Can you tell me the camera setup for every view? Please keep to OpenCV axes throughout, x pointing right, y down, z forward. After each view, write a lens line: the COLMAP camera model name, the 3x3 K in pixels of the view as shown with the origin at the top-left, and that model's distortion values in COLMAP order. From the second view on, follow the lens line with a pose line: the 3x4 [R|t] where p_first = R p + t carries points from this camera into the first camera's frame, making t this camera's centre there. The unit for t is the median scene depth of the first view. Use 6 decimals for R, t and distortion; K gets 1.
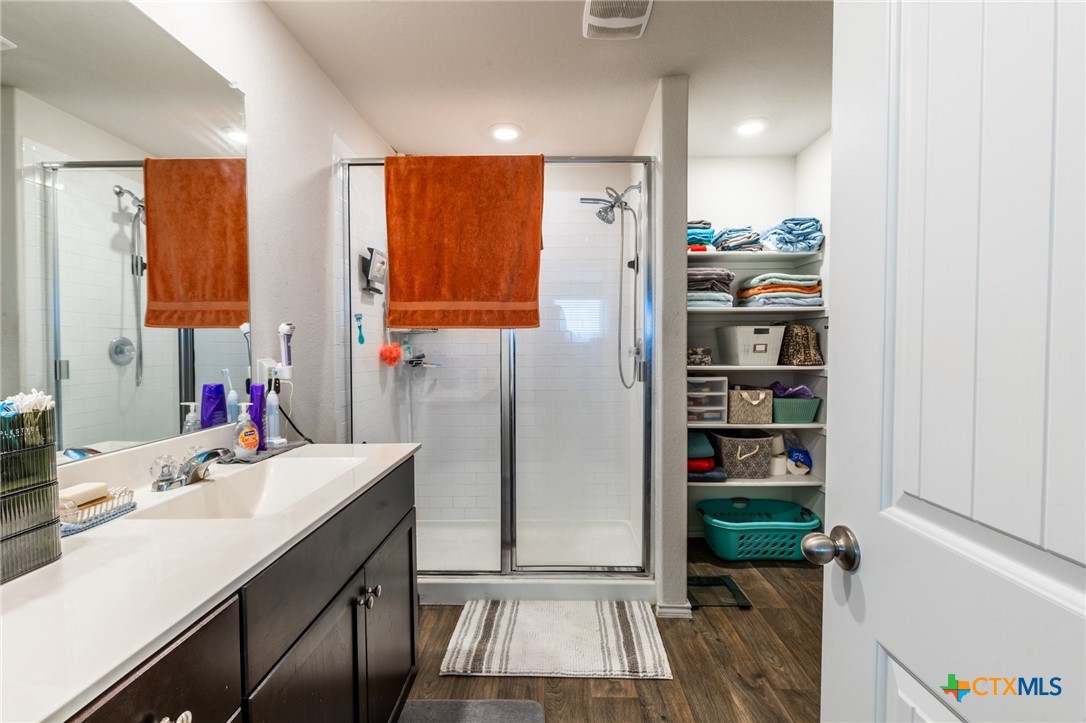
lens RADIAL K [[488.0, 0, 552.1], [0, 488.0, 360.3], [0, 0, 1]] dist [0.009197, -0.002985]
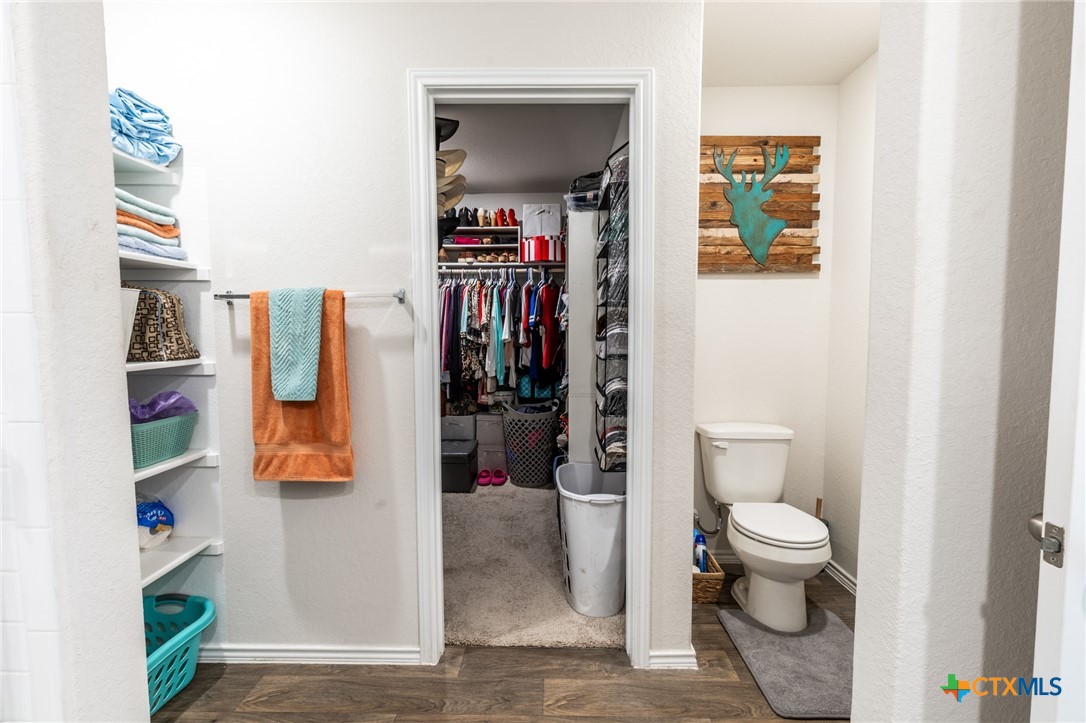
lens RADIAL K [[488.0, 0, 539.0], [0, 488.0, 361.9], [0, 0, 1]] dist [0.009197, -0.002985]
pose [[0.011905, -0.063420, 0.997916, -0.068816], [0.031589, 0.997512, 0.063017, -0.010127], [-0.999430, 0.030773, 0.013879, 0.552374]]
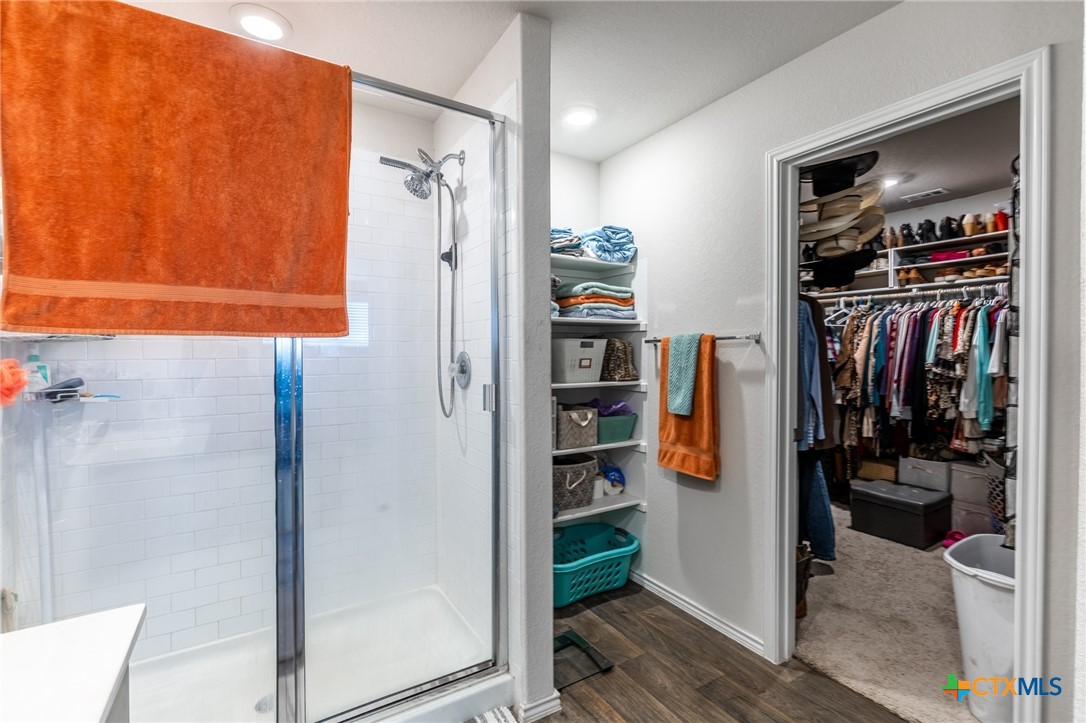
lens RADIAL K [[488.0, 0, 545.6], [0, 488.0, 360.6], [0, 0, 1]] dist [0.009197, -0.002985]
pose [[0.847579, -0.006948, 0.530624, -0.120428], [0.014799, 0.999835, -0.010547, -0.021251], [-0.530463, 0.016792, 0.847542, 0.270695]]
